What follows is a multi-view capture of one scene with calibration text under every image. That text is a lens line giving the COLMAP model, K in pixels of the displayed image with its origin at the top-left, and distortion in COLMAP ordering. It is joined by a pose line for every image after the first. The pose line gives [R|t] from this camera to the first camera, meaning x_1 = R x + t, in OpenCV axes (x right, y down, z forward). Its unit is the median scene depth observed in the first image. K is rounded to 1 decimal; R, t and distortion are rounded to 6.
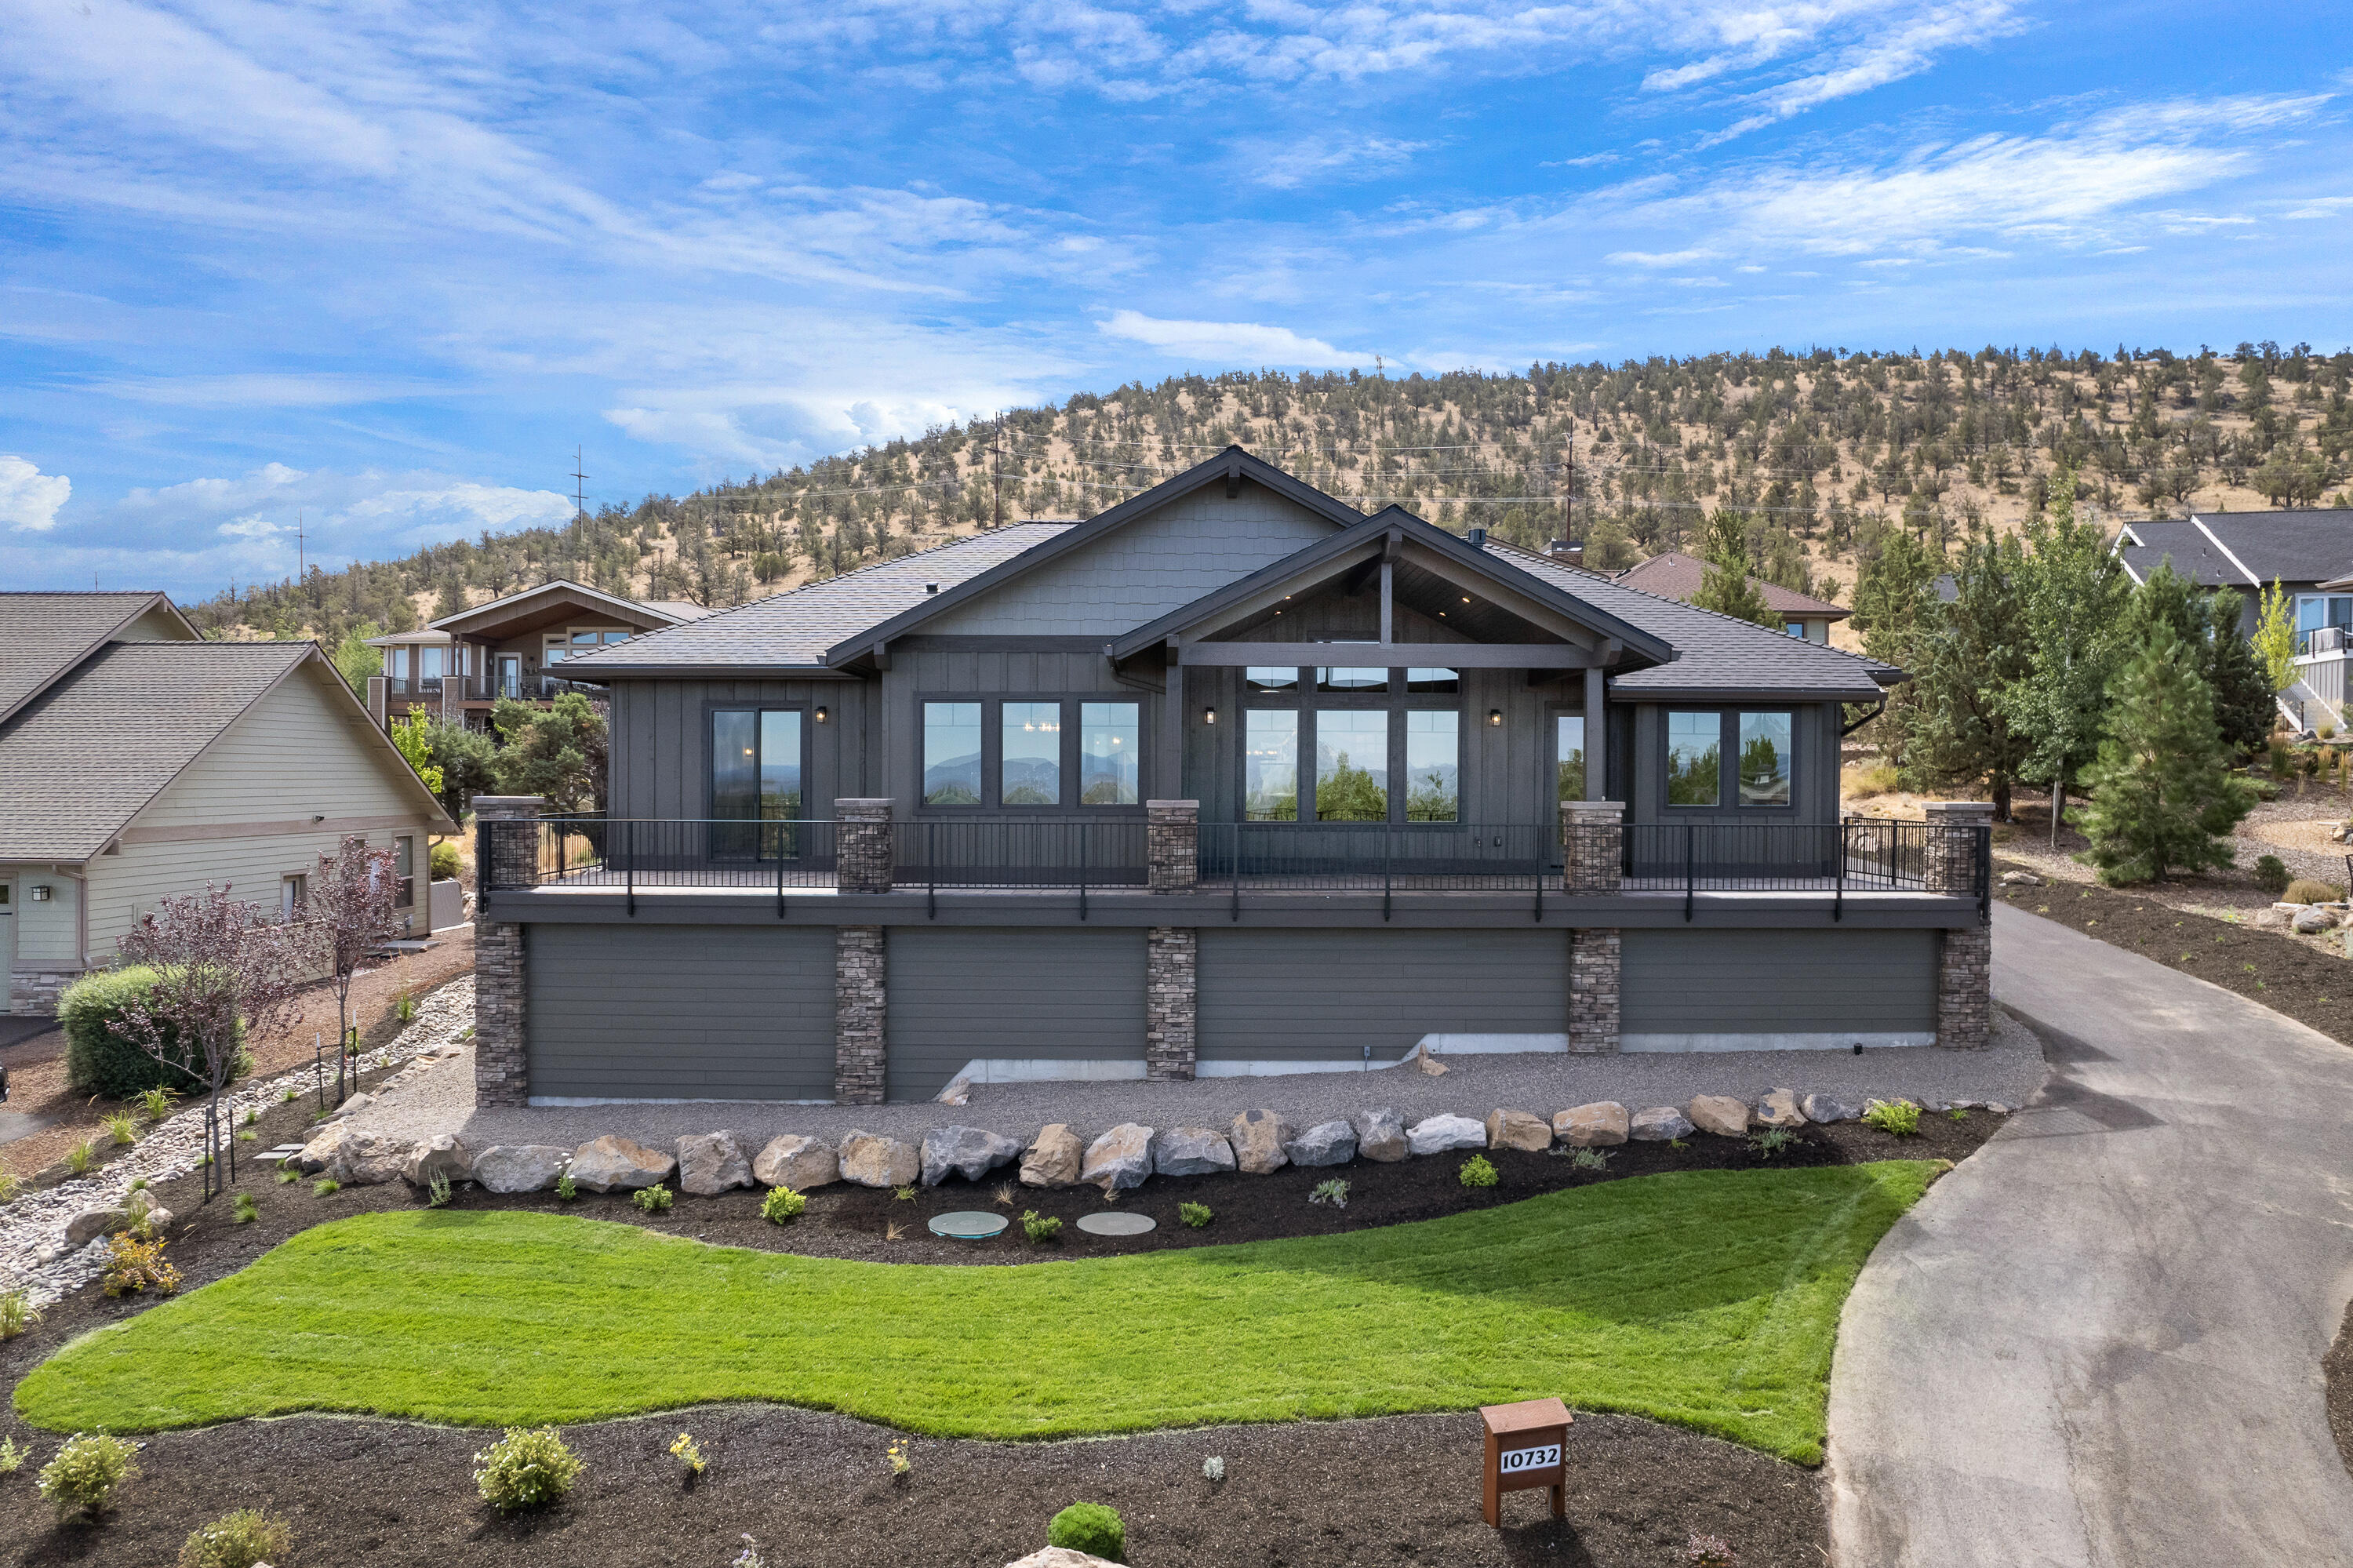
lens RADIAL K [[1569.0, 0, 1193.8], [0, 1569.0, 793.3], [0, 0, 1]] dist [-0.064976, 0.082717]
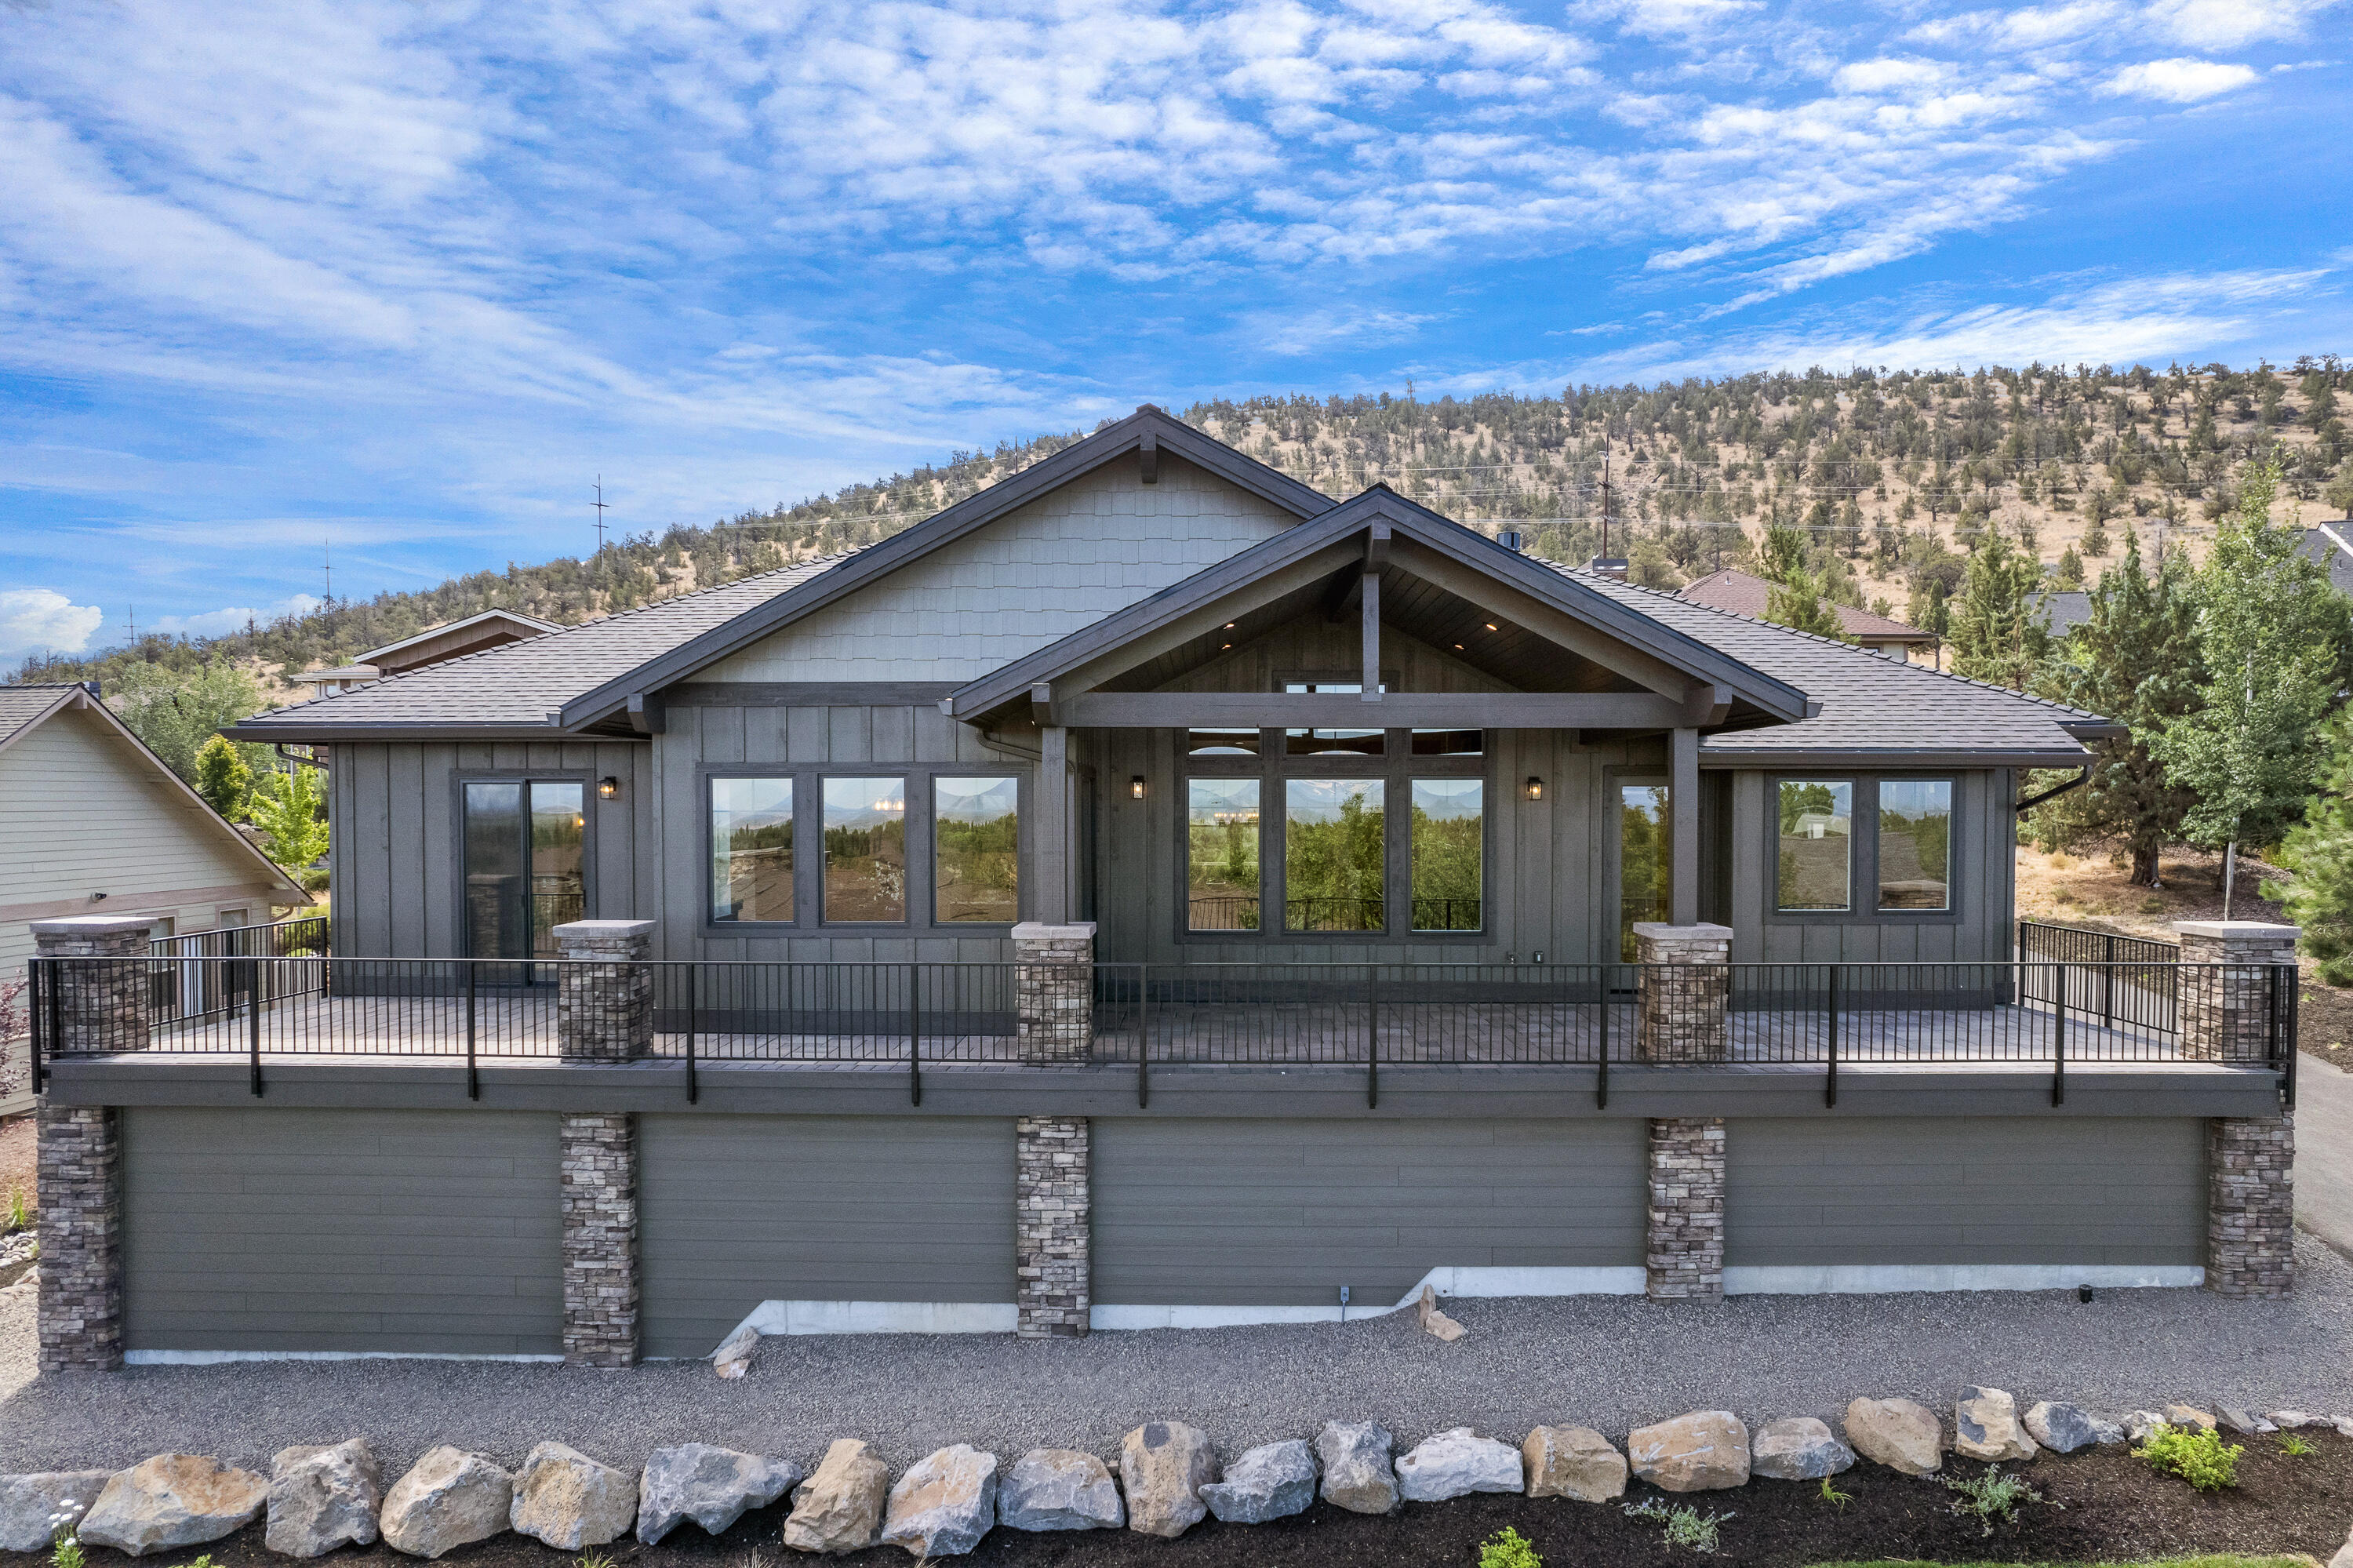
lens RADIAL K [[1545.6, 0, 1140.1], [0, 1545.6, 789.5], [0, 0, 1]] dist [-0.067580, 0.073092]
pose [[0.998352, -0.000517, -0.057389, 0.011505], [-0.000456, 0.999856, -0.016941, -0.008000], [0.057390, 0.016939, 0.998208, 0.062486]]
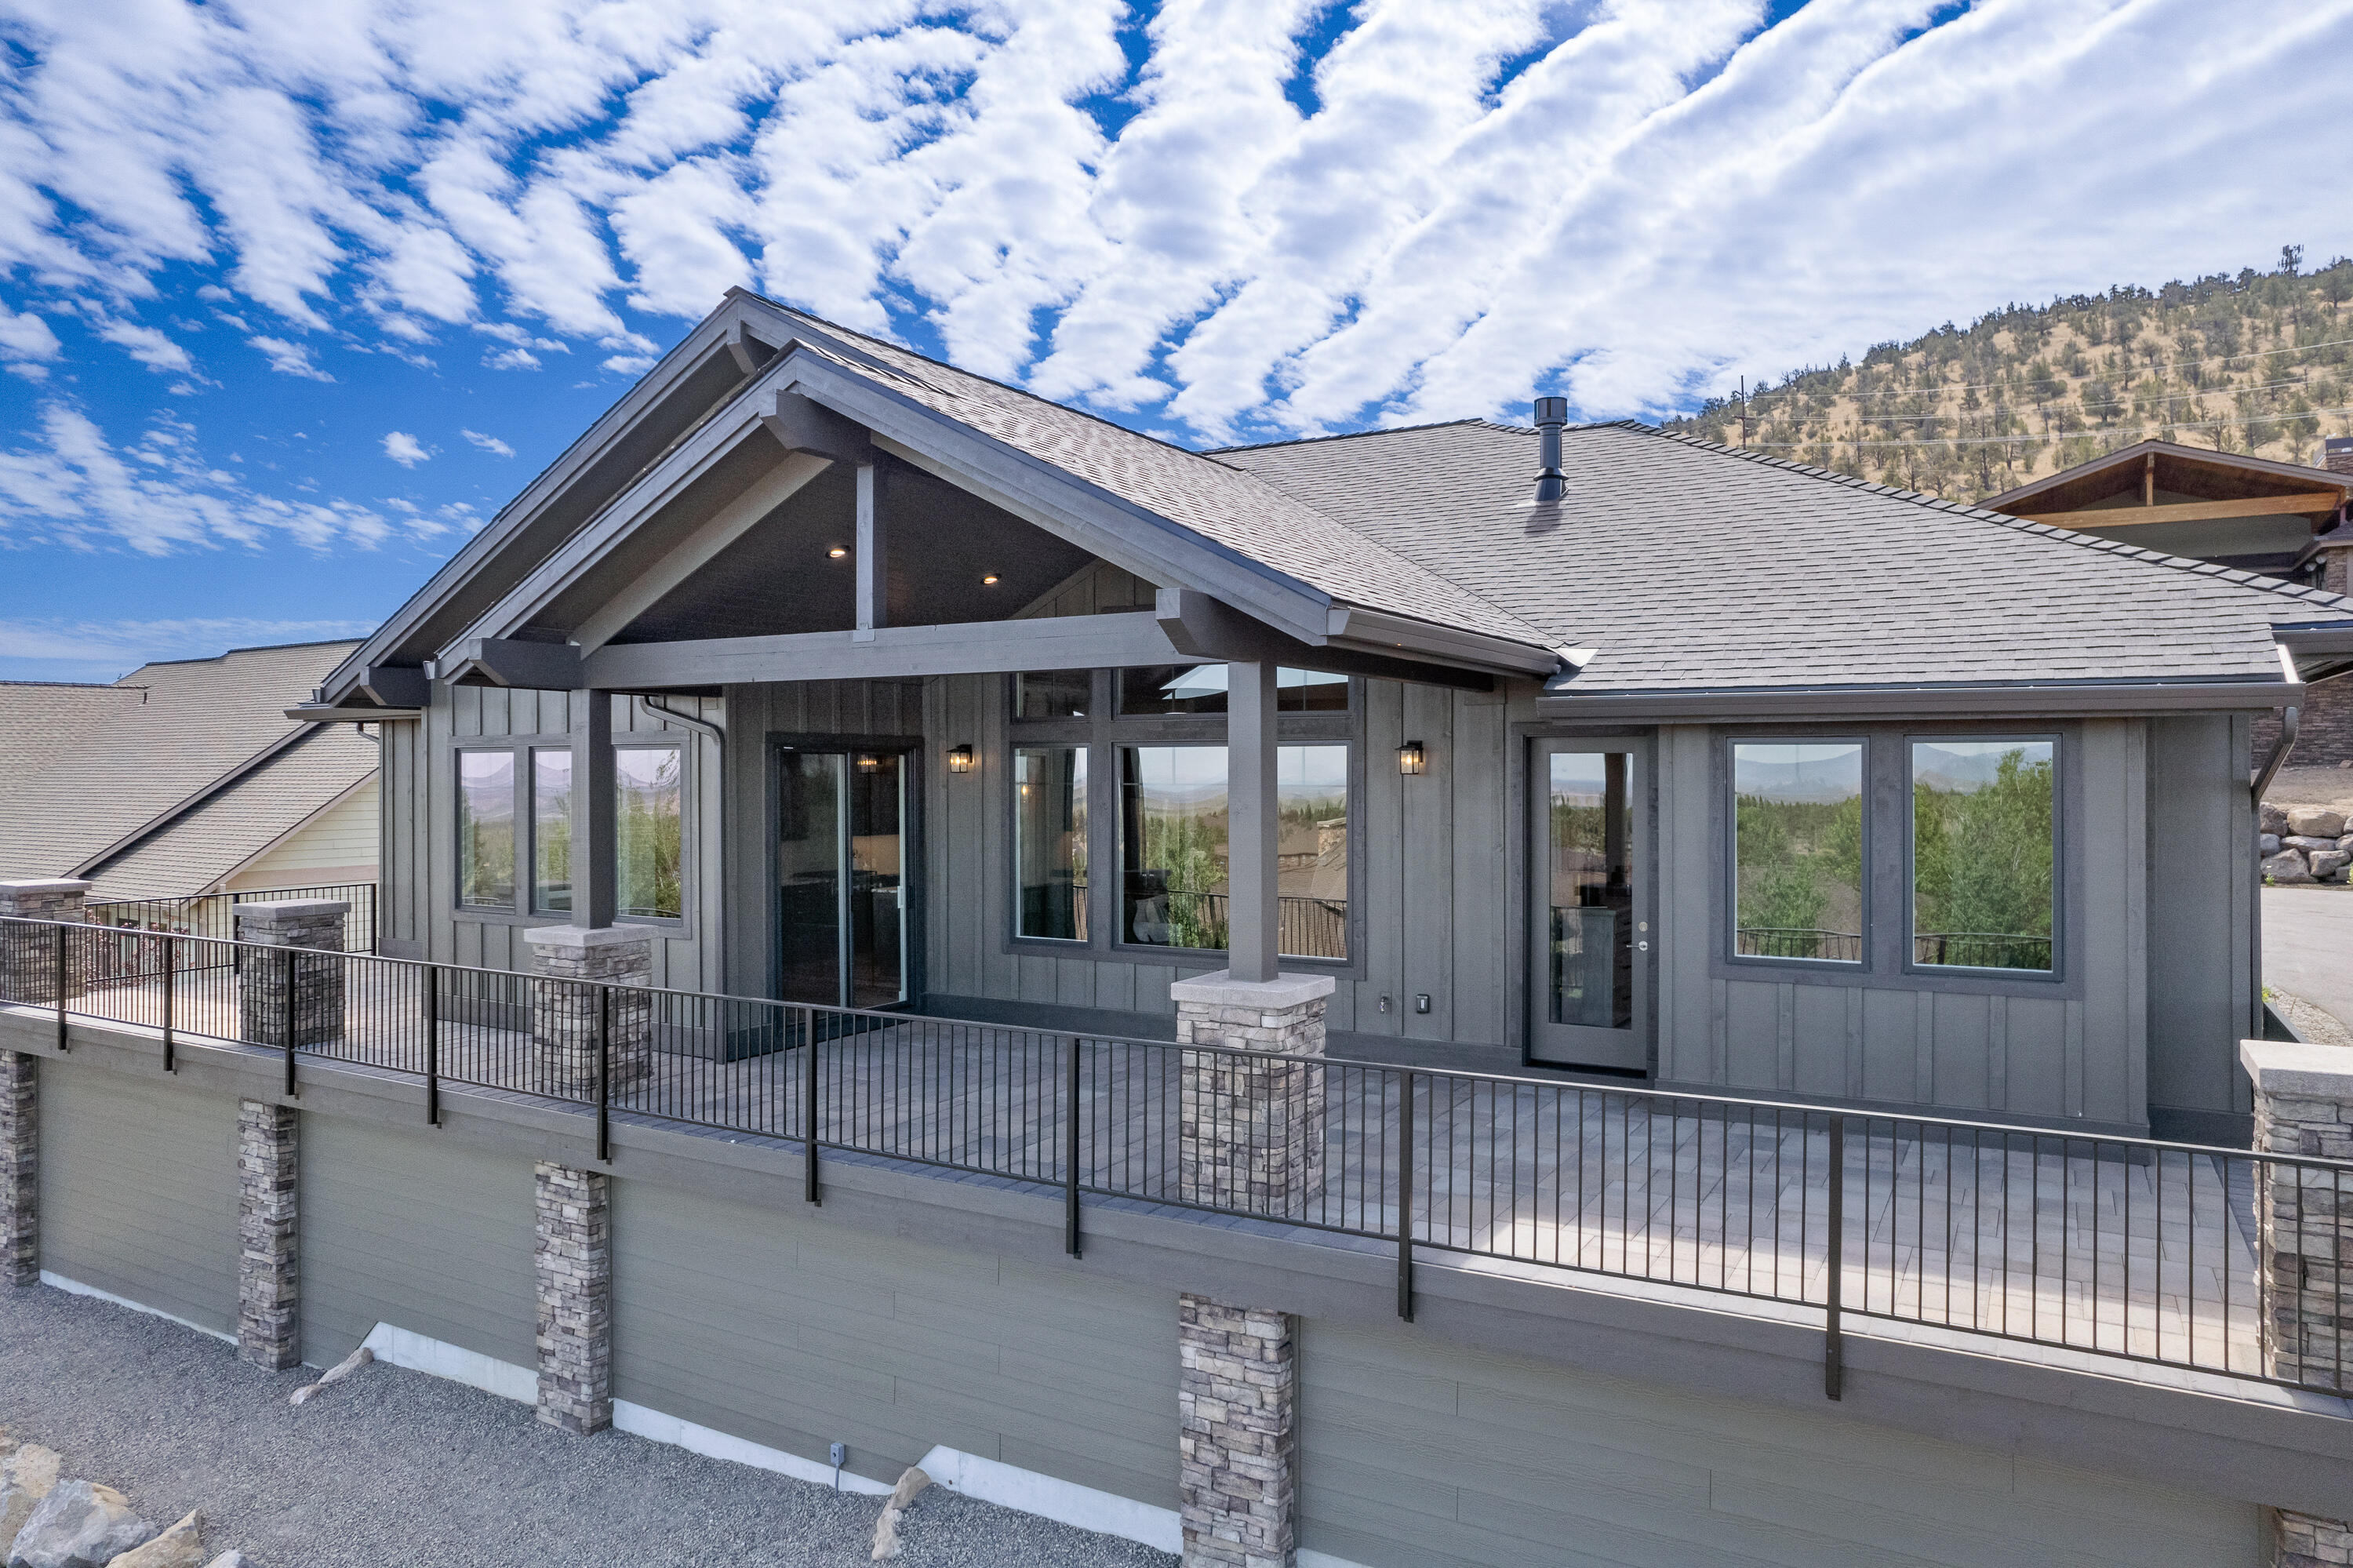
lens RADIAL K [[1510.1, 0, 1176.5], [0, 1510.1, 784.0], [0, 0, 1]] dist [-0.071371, 0.066294]
pose [[0.855764, 0.003175, -0.517357, 0.085733], [-0.001215, 0.999991, 0.004127, -0.009162], [0.517365, -0.002903, 0.855760, 0.125305]]
